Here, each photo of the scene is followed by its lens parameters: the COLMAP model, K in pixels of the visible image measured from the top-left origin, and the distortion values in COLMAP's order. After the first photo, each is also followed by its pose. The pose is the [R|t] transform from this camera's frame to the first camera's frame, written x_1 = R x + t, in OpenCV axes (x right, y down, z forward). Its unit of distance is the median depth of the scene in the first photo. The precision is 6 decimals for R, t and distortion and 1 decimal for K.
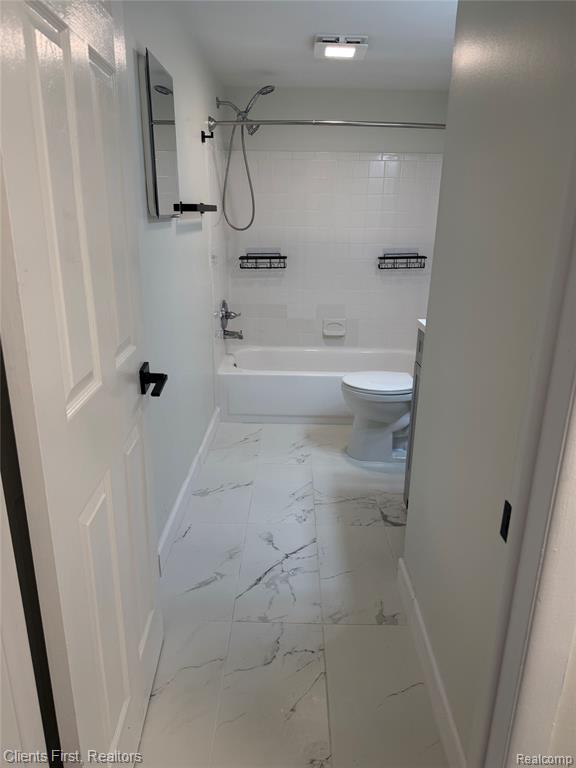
lens RADIAL K [[530.0, 0, 288.0], [0, 530.0, 402.0], [0, 0, 1]] dist [0.050386, -0.129695]
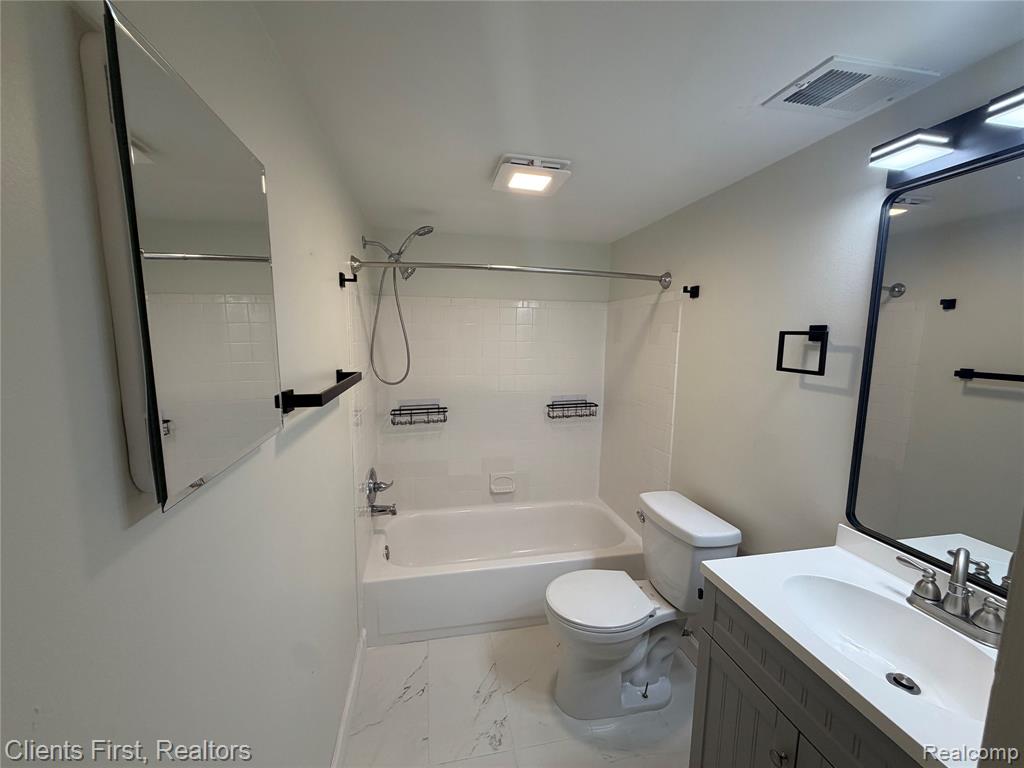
lens RADIAL K [[408.5, 0, 510.9], [0, 408.5, 385.2], [0, 0, 1]] dist [-0.000391, 0.000341]
pose [[0.976867, -0.026795, 0.212160, -0.044360], [0.071400, 0.976052, -0.205484, -0.178049], [-0.201574, 0.215879, 0.955387, 0.354109]]
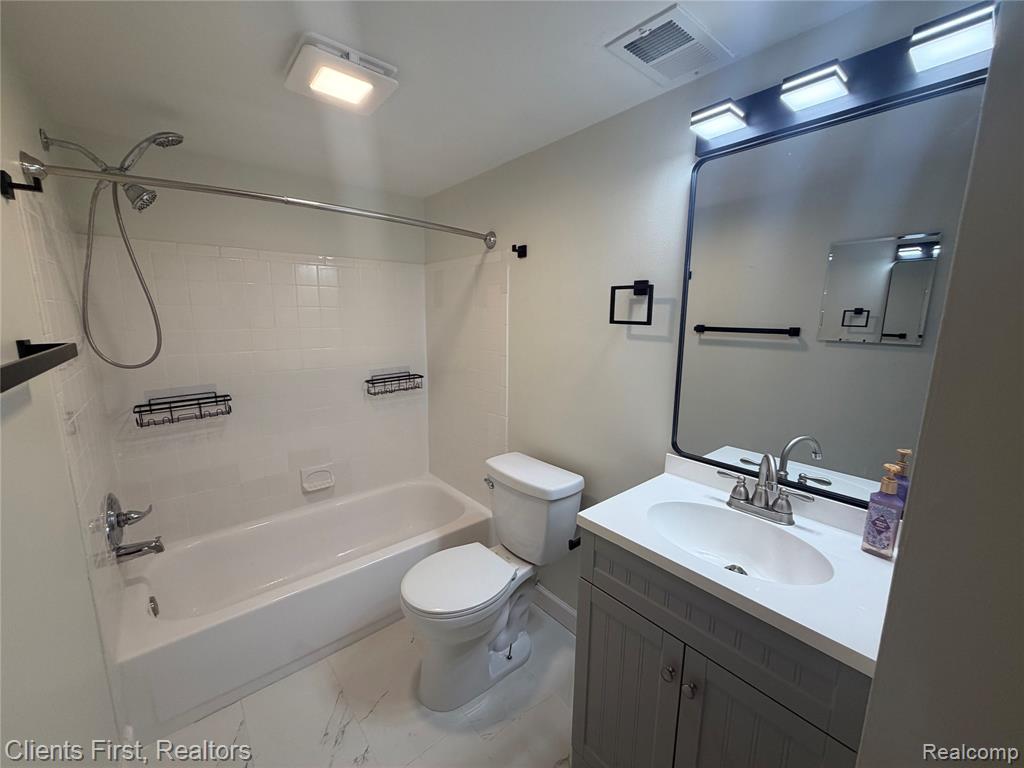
lens RADIAL K [[408.5, 0, 510.9], [0, 408.5, 385.2], [0, 0, 1]] dist [-0.000391, 0.000341]
pose [[0.758693, -0.121510, 0.640015, -0.065028], [0.221626, 0.971992, -0.078184, -0.182160], [-0.612590, 0.201162, 0.764374, 0.425346]]
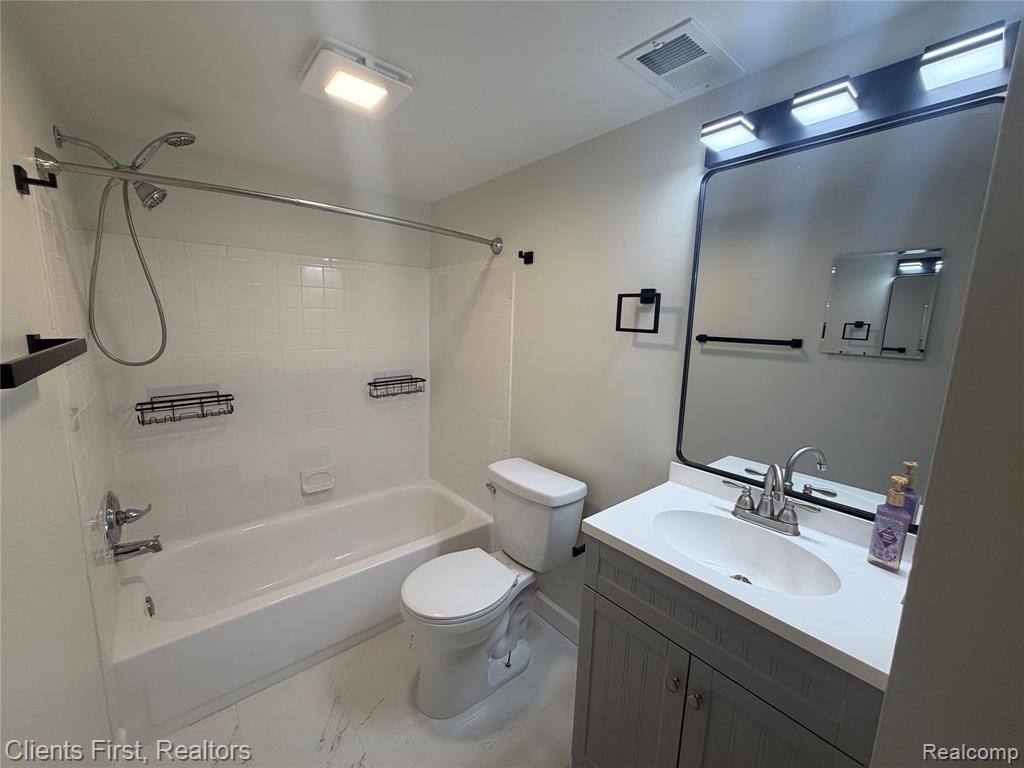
lens RADIAL K [[408.5, 0, 510.9], [0, 408.5, 385.2], [0, 0, 1]] dist [-0.000391, 0.000341]
pose [[0.758006, -0.096522, 0.645066, -0.070743], [0.202082, 0.975079, -0.091561, -0.182792], [-0.620153, 0.199760, 0.758621, 0.429751]]
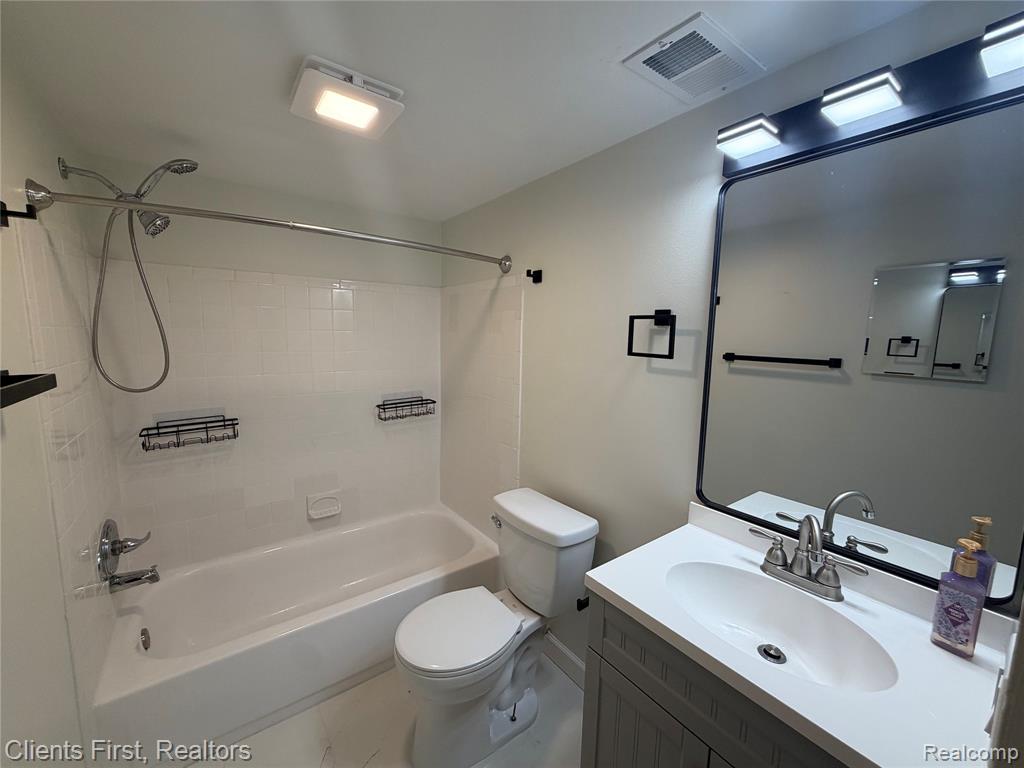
lens RADIAL K [[408.5, 0, 510.9], [0, 408.5, 385.2], [0, 0, 1]] dist [-0.000391, 0.000341]
pose [[0.797256, -0.076312, 0.598798, -0.034246], [0.194824, 0.971421, -0.135595, -0.195425], [-0.571338, 0.224764, 0.789338, 0.435356]]
